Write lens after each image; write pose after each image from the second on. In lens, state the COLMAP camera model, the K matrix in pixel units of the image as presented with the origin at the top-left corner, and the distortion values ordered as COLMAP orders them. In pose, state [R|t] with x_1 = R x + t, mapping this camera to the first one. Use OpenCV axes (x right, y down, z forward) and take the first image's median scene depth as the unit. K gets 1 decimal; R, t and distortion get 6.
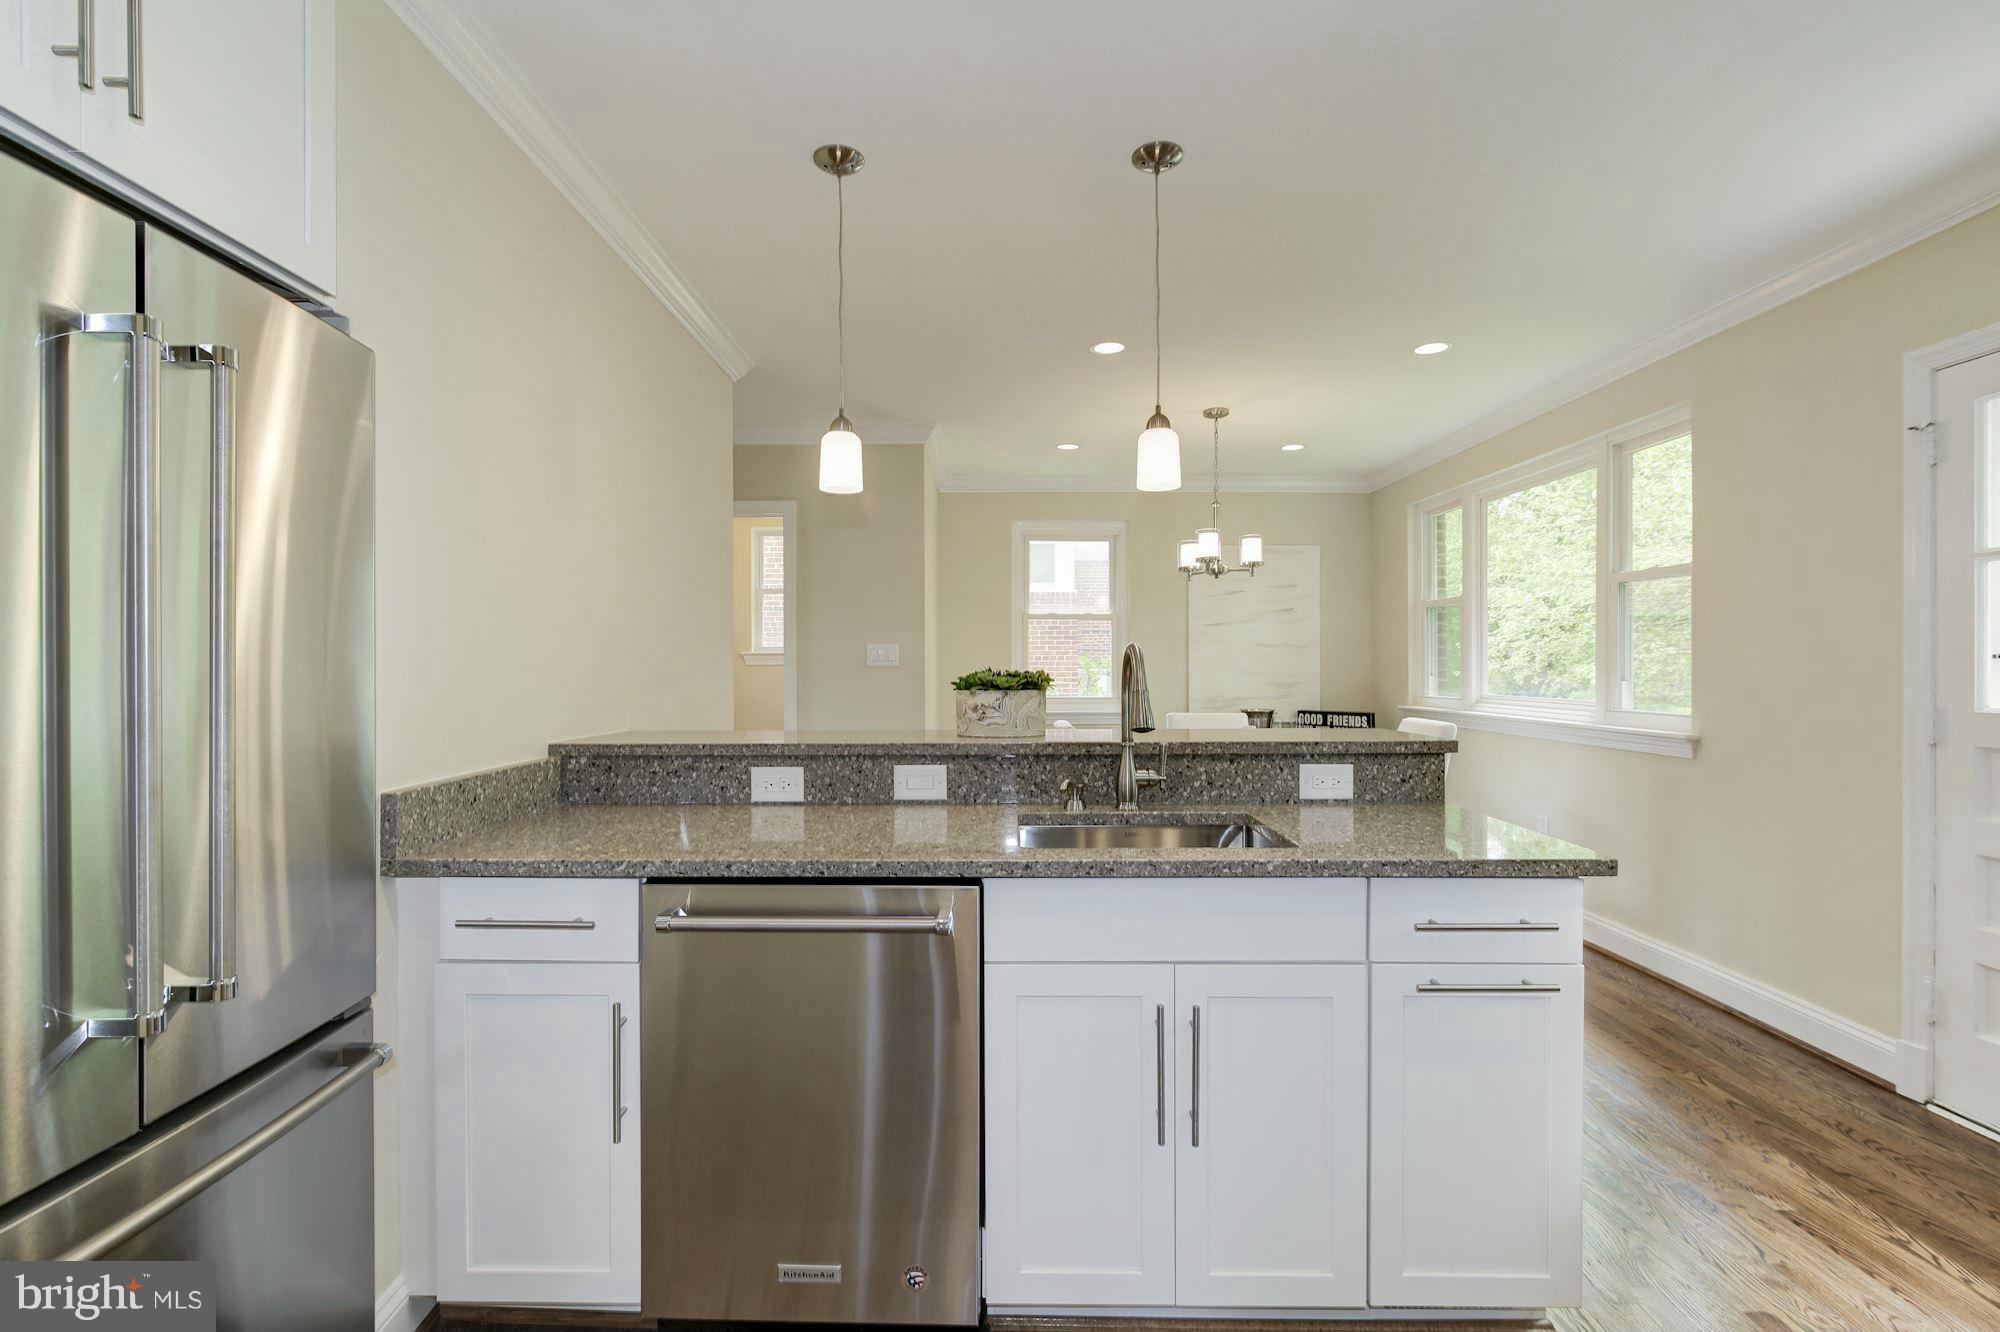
lens RADIAL K [[924.5, 0, 988.1], [0, 924.5, 669.1], [0, 0, 1]] dist [-0.015811, -0.000963]
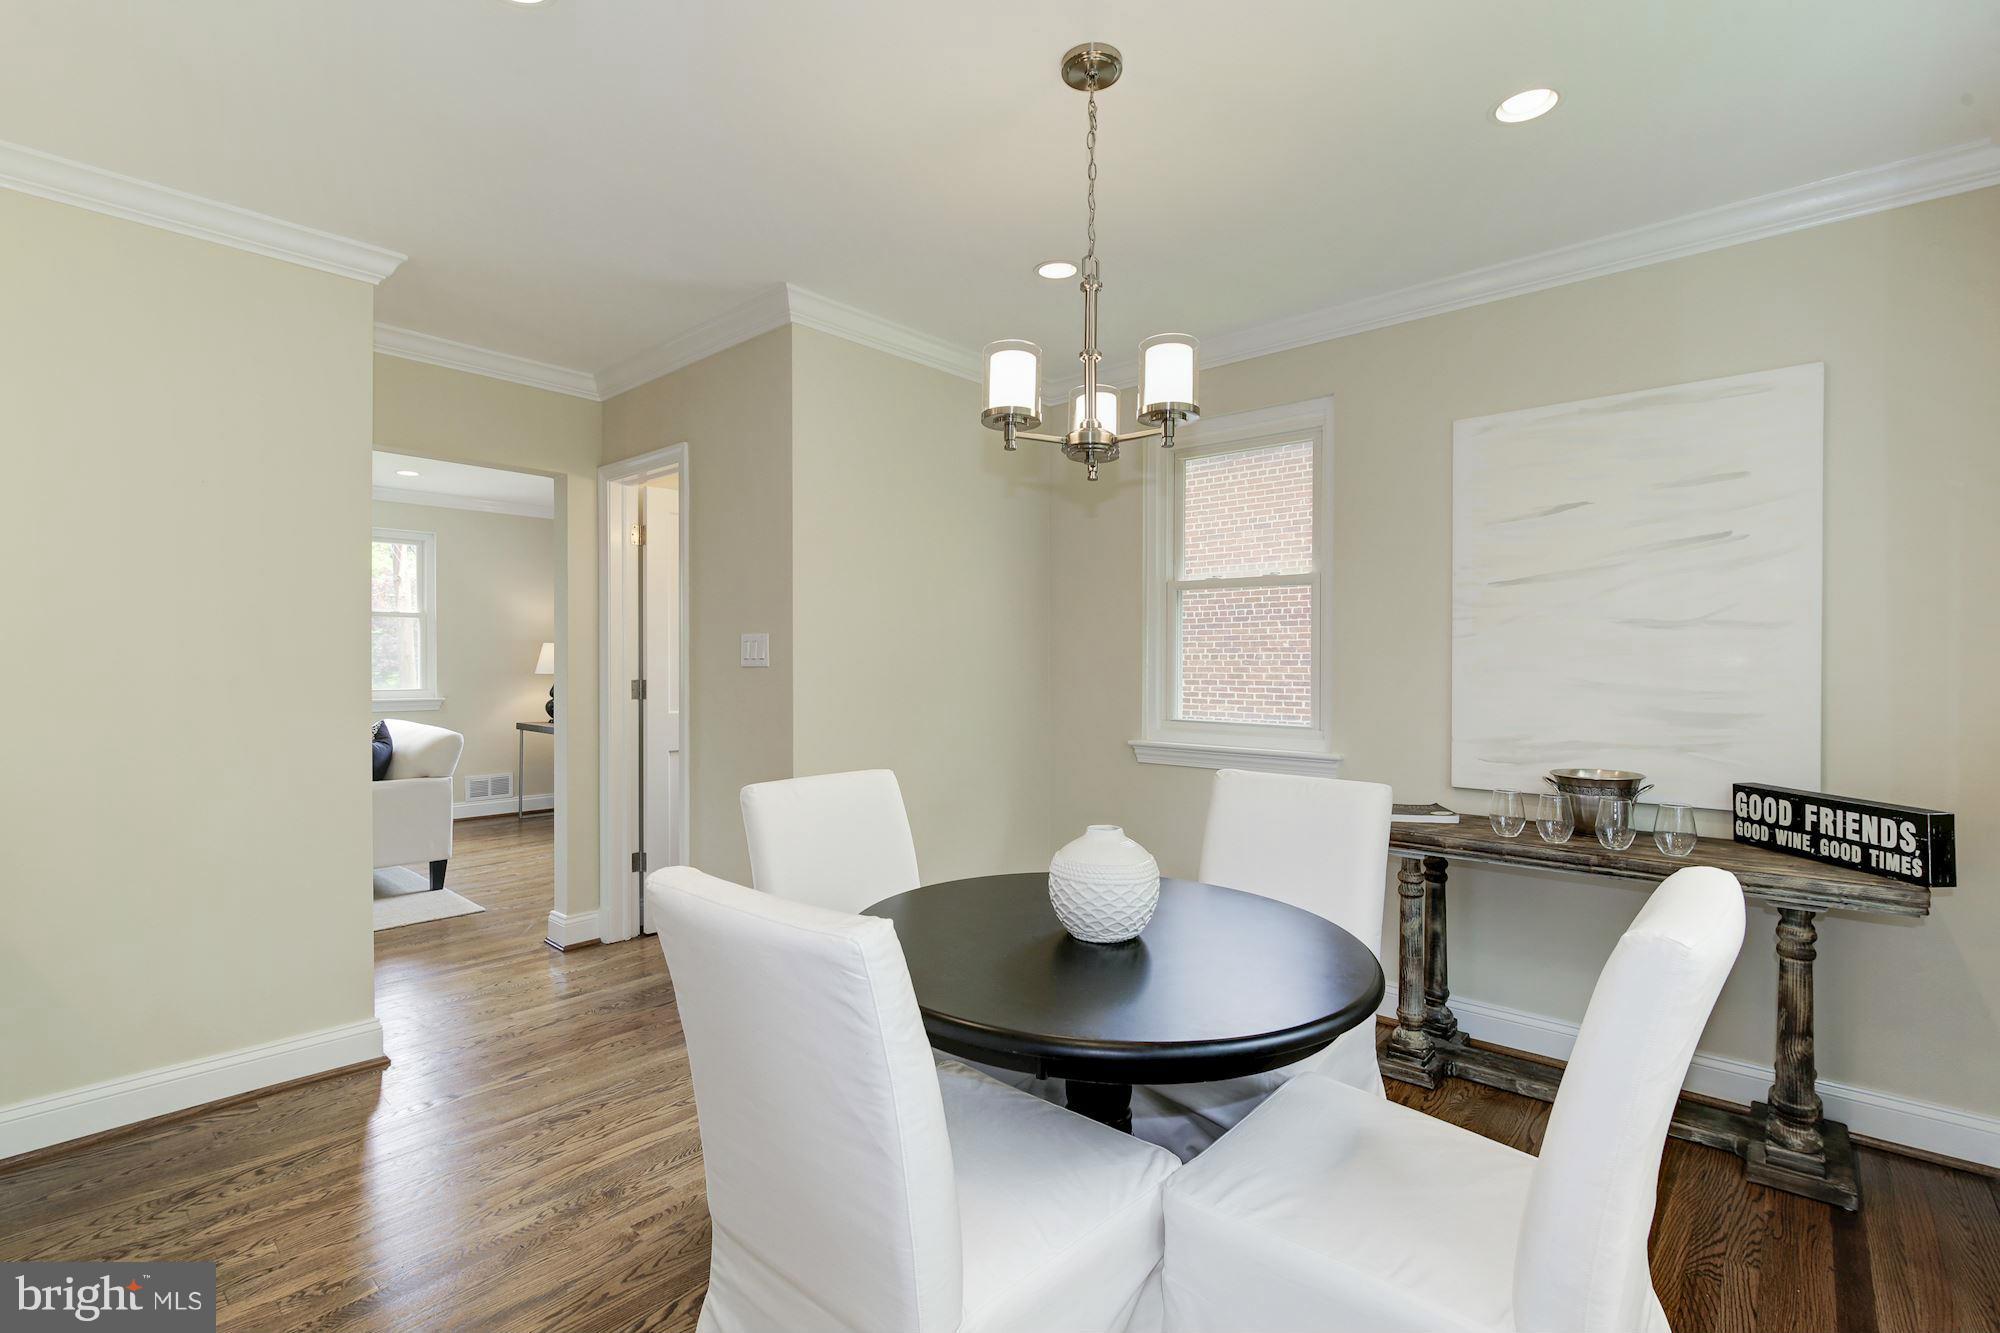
lens RADIAL K [[924.5, 0, 988.1], [0, 924.5, 669.6], [0, 0, 1]] dist [-0.015811, -0.000963]
pose [[0.730007, 0.008291, -0.683389, 0.378422], [-0.008297, 0.999960, 0.003269, -0.003580], [0.683389, 0.003284, 0.730047, 0.501725]]
